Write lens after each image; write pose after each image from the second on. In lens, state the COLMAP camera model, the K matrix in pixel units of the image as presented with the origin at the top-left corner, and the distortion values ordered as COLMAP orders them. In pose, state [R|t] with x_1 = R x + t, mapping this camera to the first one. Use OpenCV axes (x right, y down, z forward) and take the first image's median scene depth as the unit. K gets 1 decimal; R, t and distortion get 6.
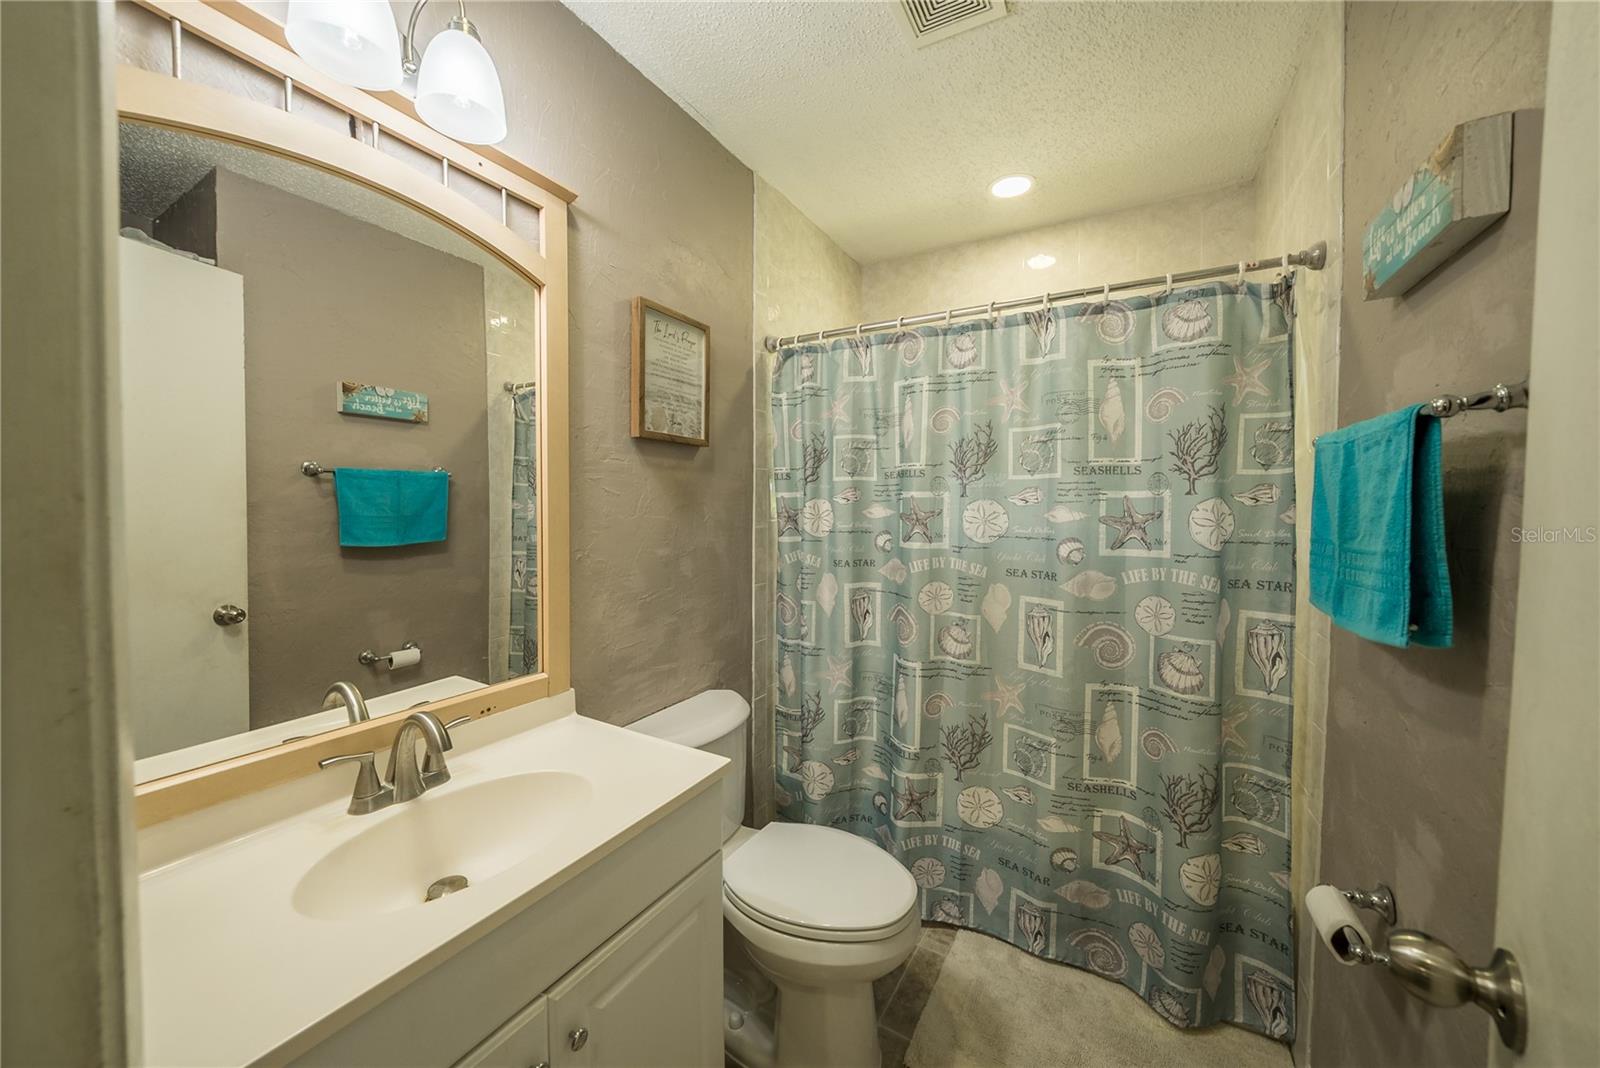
lens RADIAL K [[560.8, 0, 800.5], [0, 560.8, 530.8], [0, 0, 1]] dist [-0.021627, 0.002734]
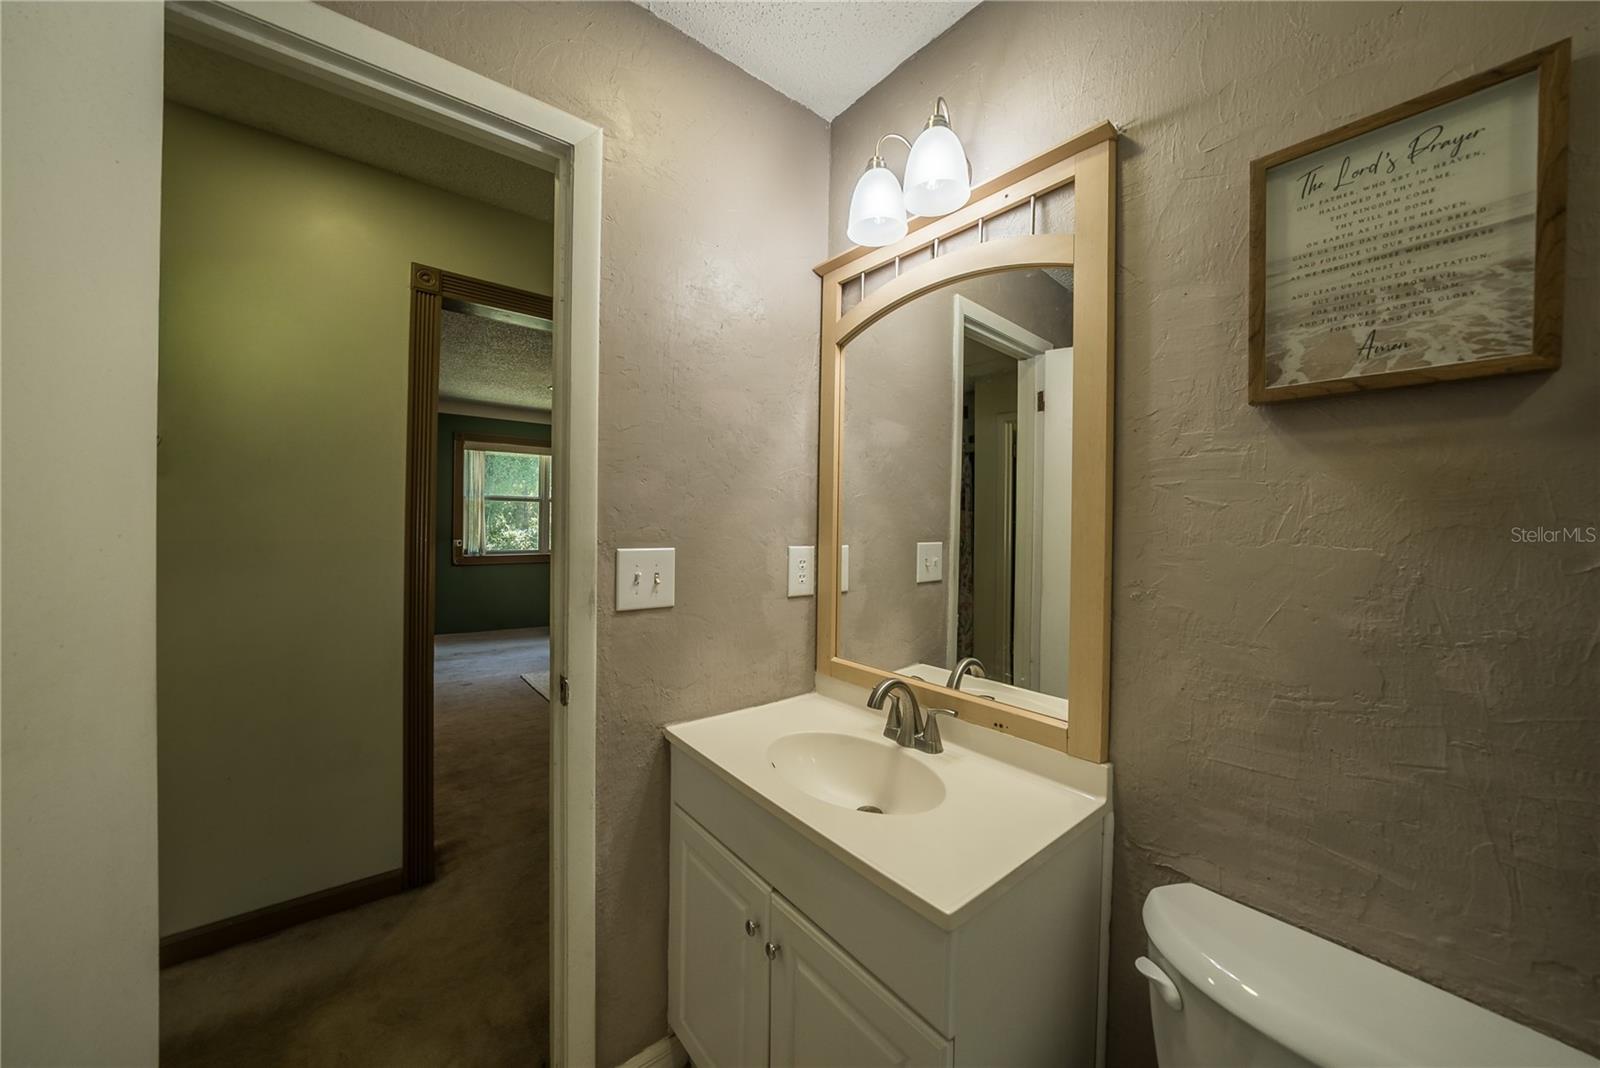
lens RADIAL K [[560.8, 0, 801.4], [0, 560.8, 526.3], [0, 0, 1]] dist [-0.021627, 0.002734]
pose [[-0.347921, -0.005014, -0.937511, 0.405610], [-0.058827, 0.998132, 0.016493, -0.026770], [0.935677, 0.060889, -0.347566, 0.786049]]
